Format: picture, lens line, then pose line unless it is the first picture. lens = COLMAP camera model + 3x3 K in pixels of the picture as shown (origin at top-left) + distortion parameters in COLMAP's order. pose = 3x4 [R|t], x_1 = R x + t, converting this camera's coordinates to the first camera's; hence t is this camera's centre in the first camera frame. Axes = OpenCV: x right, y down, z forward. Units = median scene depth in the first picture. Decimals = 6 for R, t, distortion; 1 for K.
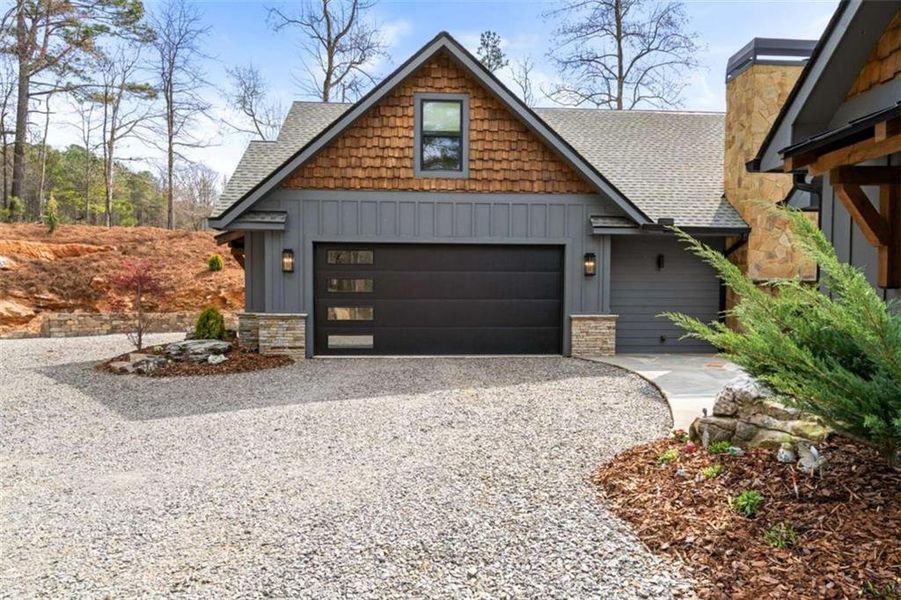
lens RADIAL K [[539.5, 0, 451.2], [0, 539.5, 320.0], [0, 0, 1]] dist [0.005883, 0.000980]
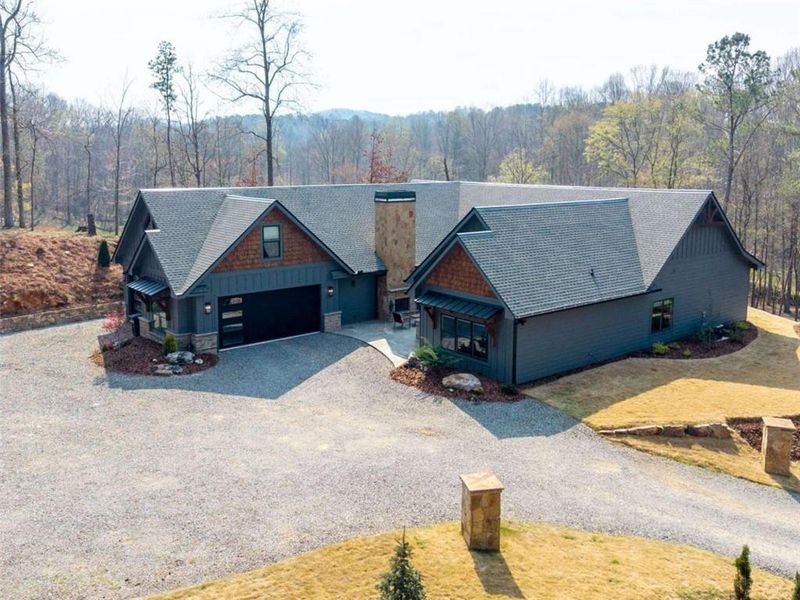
lens RADIAL K [[732.5, 0, 400.0], [0, 732.5, 300.0], [0, 0, 1]] dist [-0.002247, -0.000590]
pose [[0.798842, -0.122966, 0.588839, -1.346992], [0.023447, 0.984505, 0.173782, -0.602799], [-0.601084, -0.125018, 0.789347, -1.636436]]
